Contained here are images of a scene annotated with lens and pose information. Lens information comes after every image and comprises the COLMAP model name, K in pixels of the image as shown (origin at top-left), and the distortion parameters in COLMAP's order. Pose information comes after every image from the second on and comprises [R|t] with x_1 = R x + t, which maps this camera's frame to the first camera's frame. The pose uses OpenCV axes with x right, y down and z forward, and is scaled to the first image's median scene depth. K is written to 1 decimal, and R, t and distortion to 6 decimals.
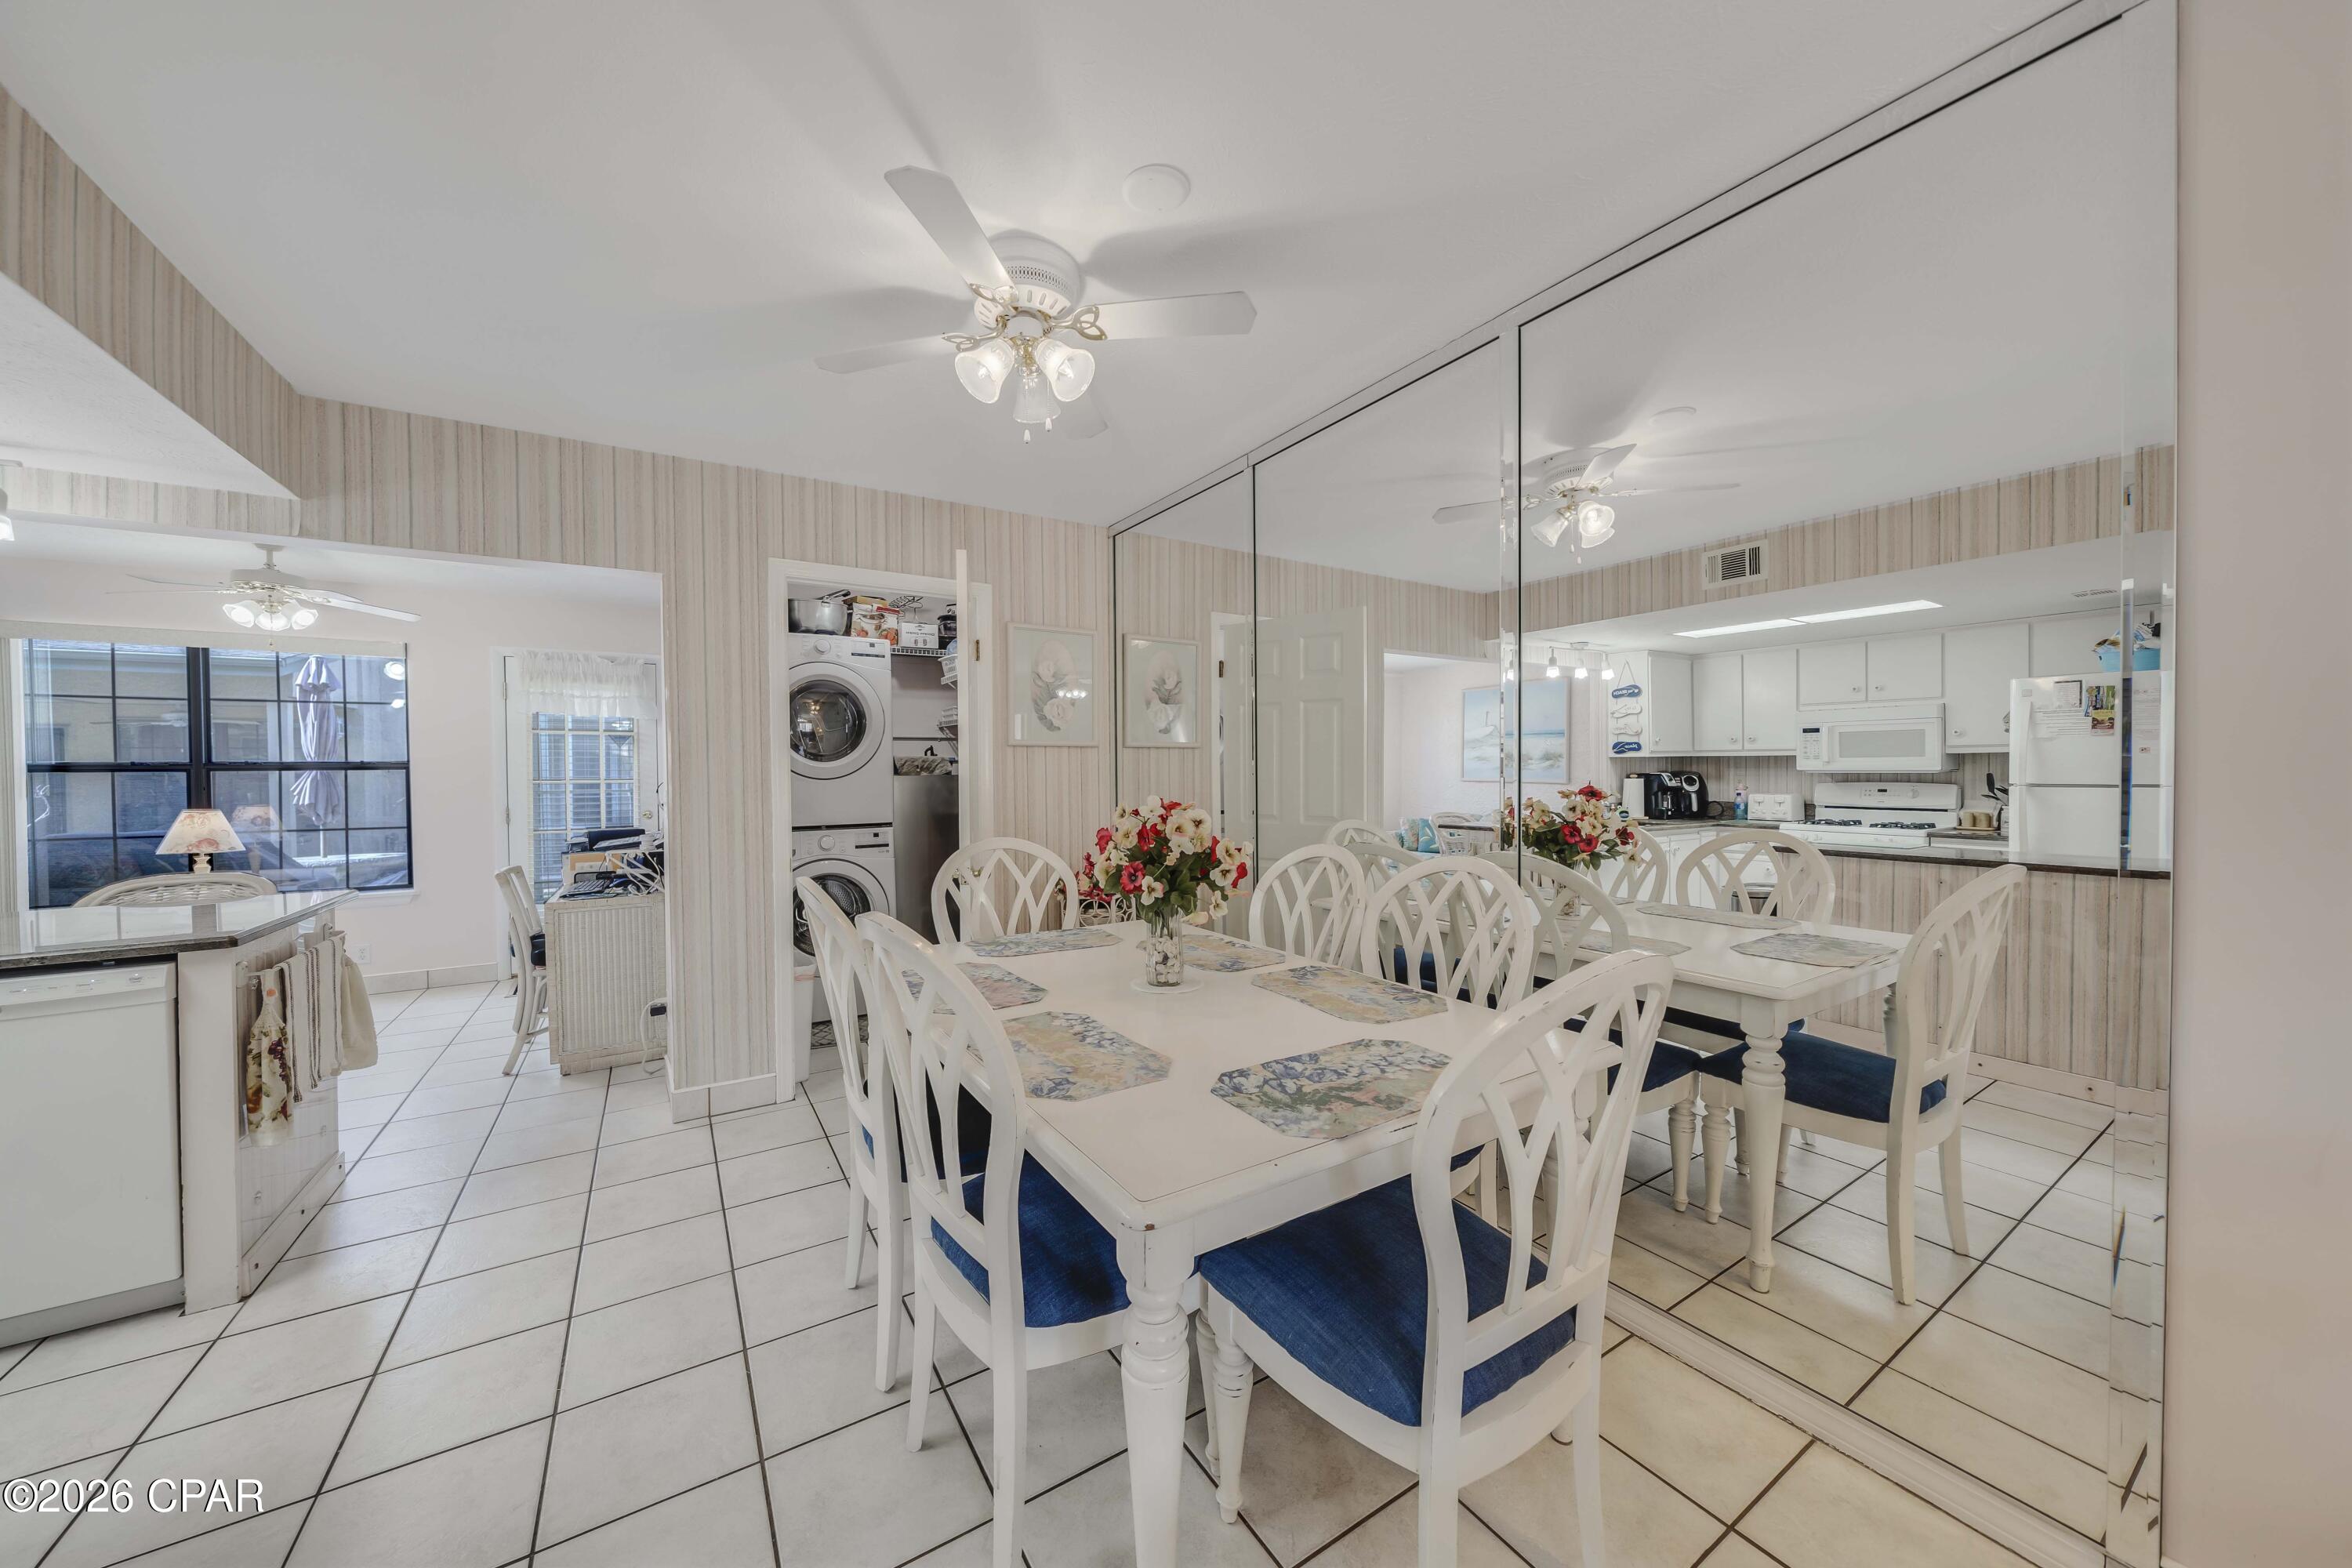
lens RADIAL K [[812.4, 0, 1153.2], [0, 812.4, 778.8], [0, 0, 1]] dist [-0.008539, 0.000810]
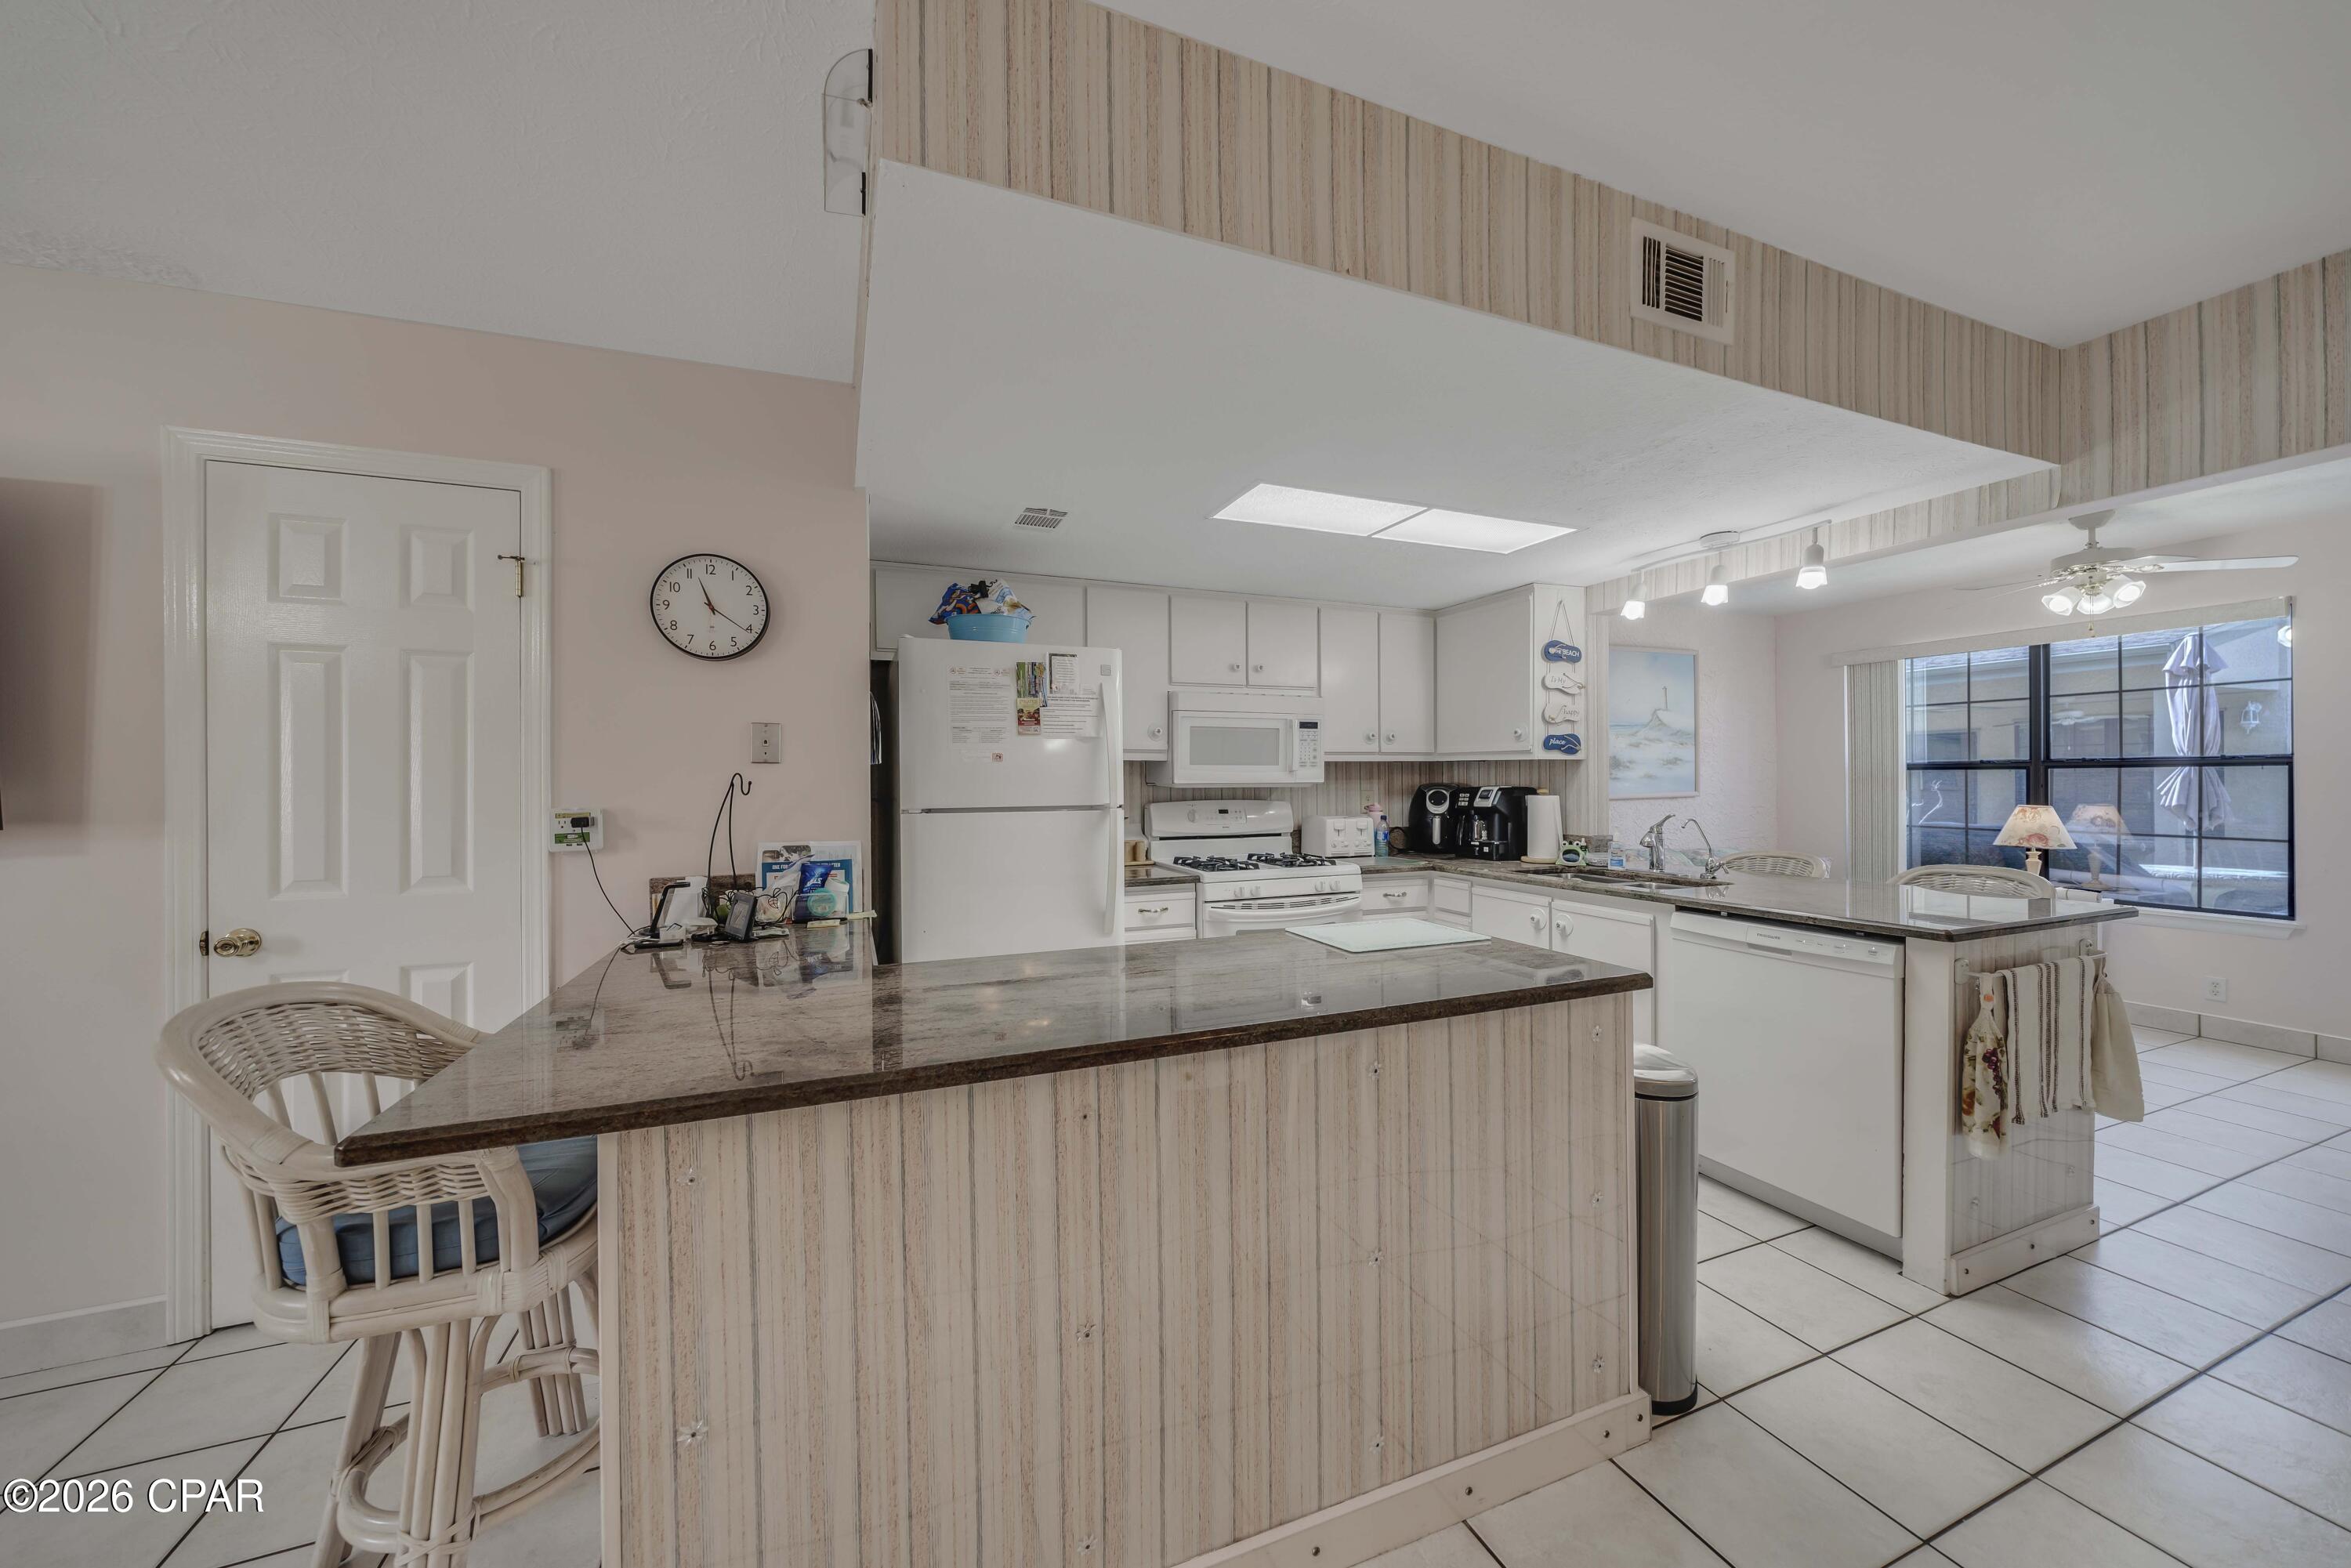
lens RADIAL K [[812.0, 0, 1160.8], [0, 812.0, 783.9], [0, 0, 1]] dist [-0.008539, 0.000810]
pose [[-0.174568, 0.013180, -0.984557, 0.009647], [-0.001990, 0.999904, 0.013738, -0.000074], [0.984643, 0.004358, -0.174525, 0.144032]]
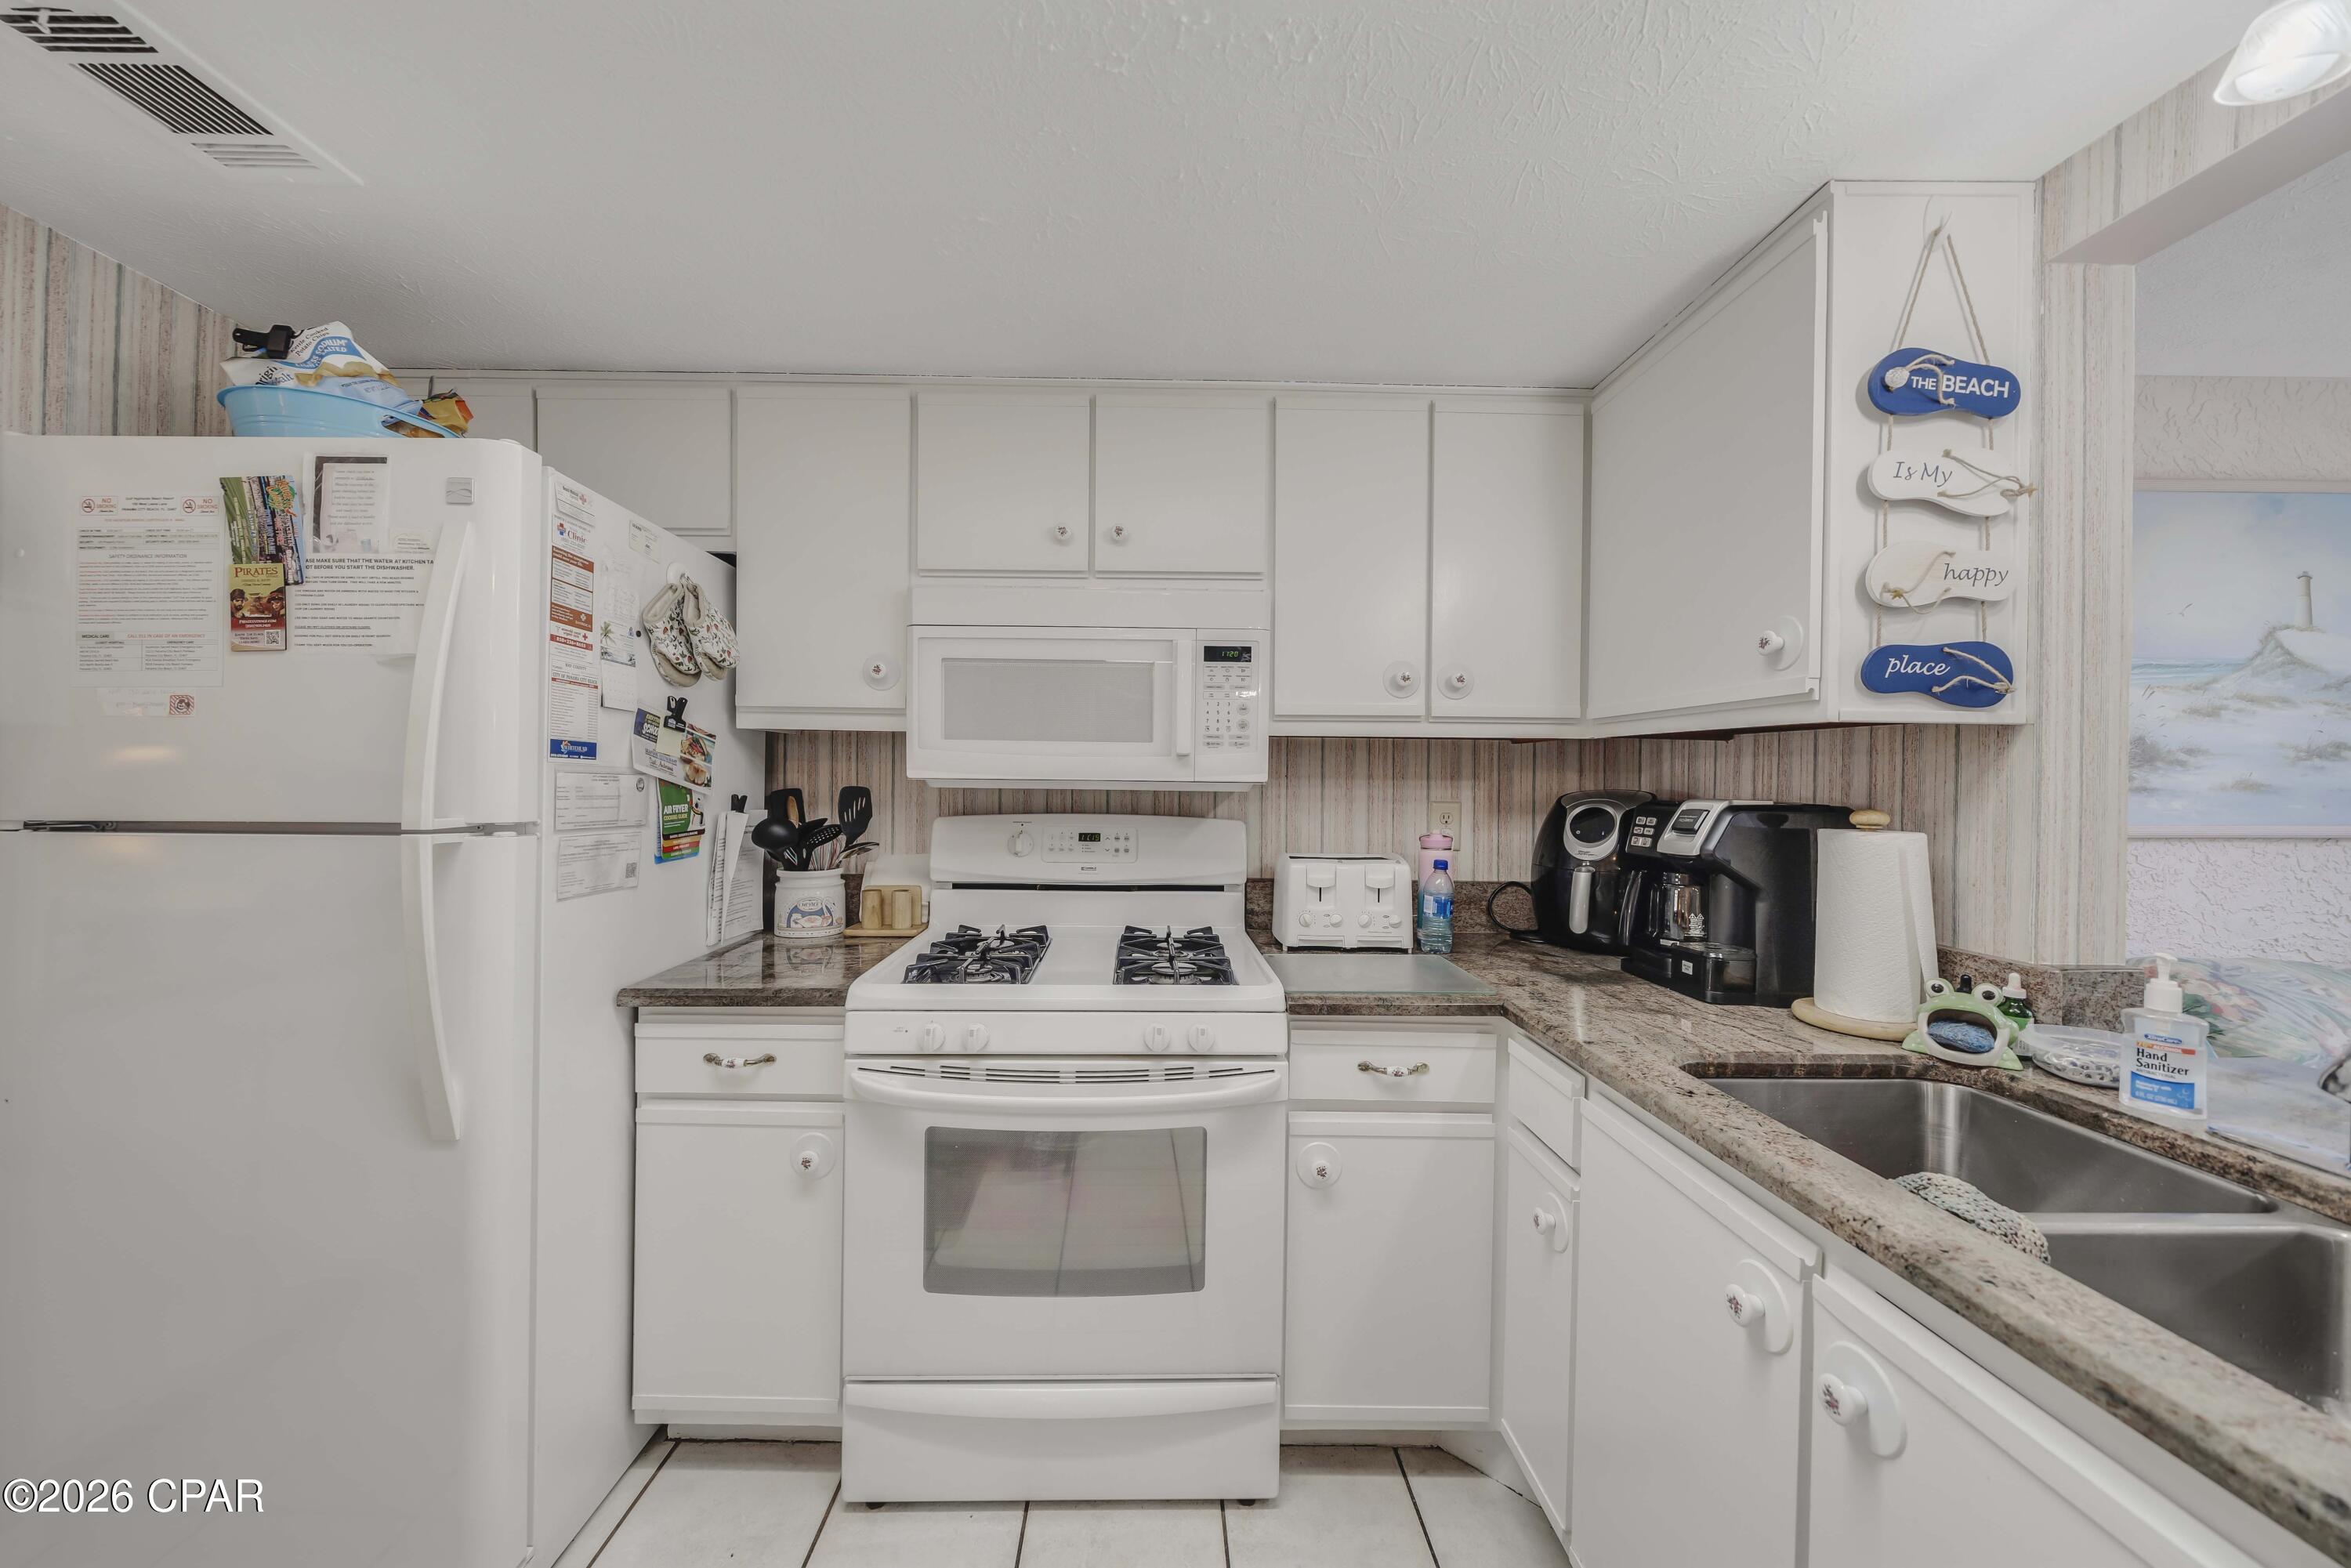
lens RADIAL K [[812.0, 0, 1164.6], [0, 812.0, 785.3], [0, 0, 1]] dist [-0.008539, 0.000810]
pose [[-0.513640, 0.006127, -0.857984, -0.833494], [-0.015405, 0.999747, 0.016361, 0.008846], [0.857868, 0.021621, -0.513416, 0.427626]]
